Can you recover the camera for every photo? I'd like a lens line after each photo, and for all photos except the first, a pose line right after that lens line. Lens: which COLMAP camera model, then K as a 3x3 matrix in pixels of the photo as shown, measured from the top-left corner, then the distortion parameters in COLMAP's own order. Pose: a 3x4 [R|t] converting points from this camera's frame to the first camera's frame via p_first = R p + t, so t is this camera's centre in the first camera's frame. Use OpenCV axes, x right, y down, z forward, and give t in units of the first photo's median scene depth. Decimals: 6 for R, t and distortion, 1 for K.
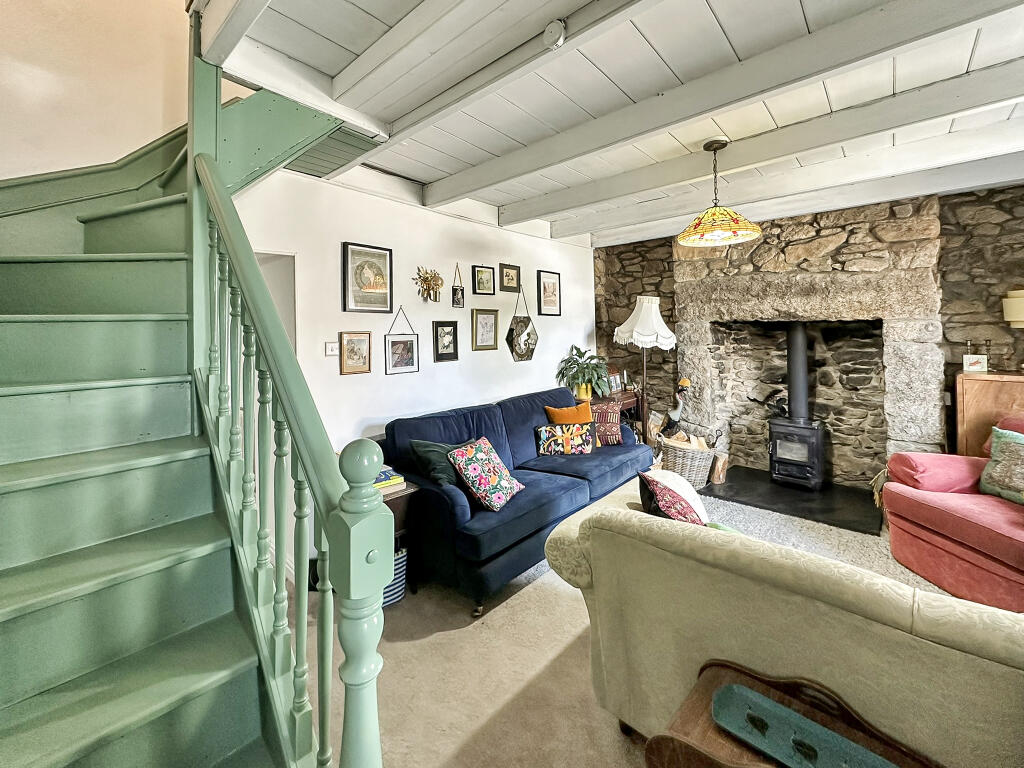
lens RADIAL K [[426.7, 0, 508.0], [0, 426.7, 322.3], [0, 0, 1]] dist [0.000610, 0.000214]
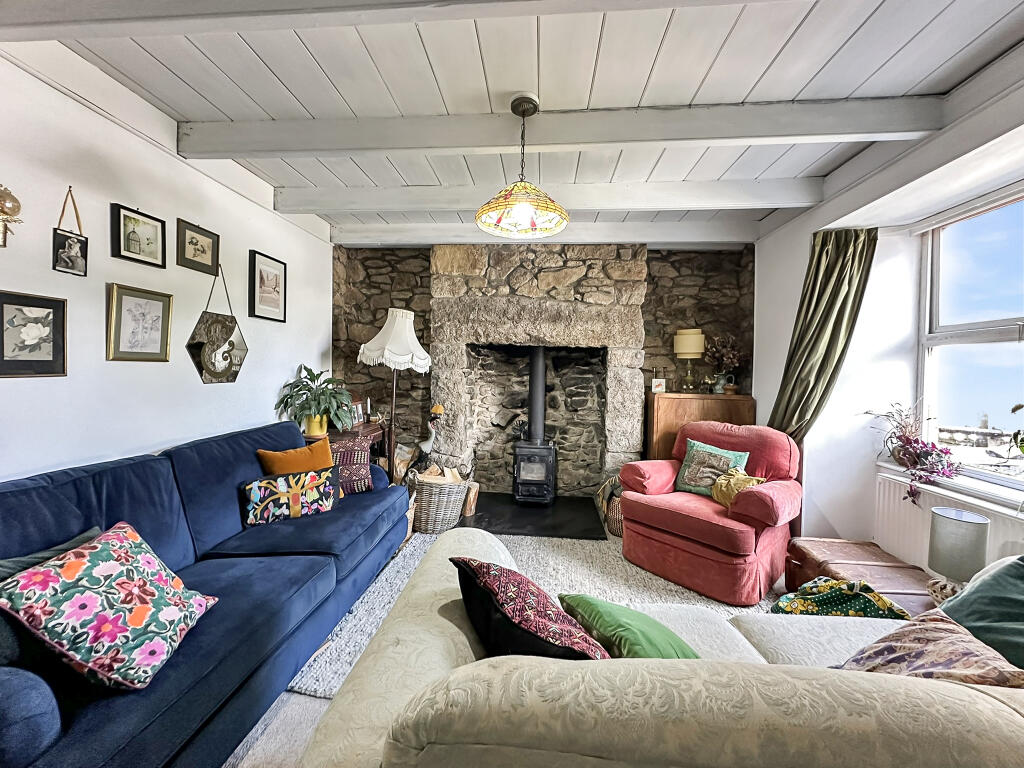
lens RADIAL K [[411.1, 0, 508.7], [0, 411.1, 371.3], [0, 0, 1]] dist [-0.000816, 0.000012]
pose [[0.794686, 0.026273, 0.606452, 0.005427], [-0.044280, 0.998910, 0.014749, 0.045670], [-0.605403, -0.038575, 0.794984, 0.251578]]
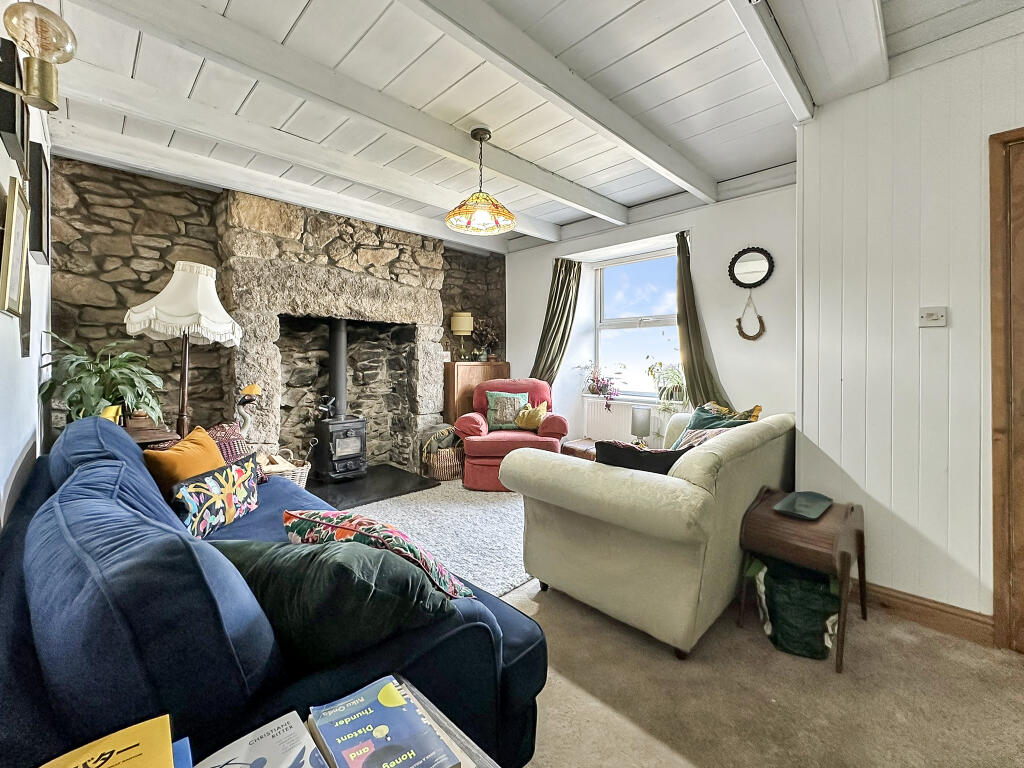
lens RADIAL K [[419.9, 0, 511.4], [0, 419.9, 351.1], [0, 0, 1]] dist [-0.001812, -0.000182]
pose [[0.056923, 0.024413, 0.998080, -0.333283], [-0.024430, 0.999436, -0.023052, 0.085749], [-0.998080, -0.023071, 0.057488, 0.556772]]
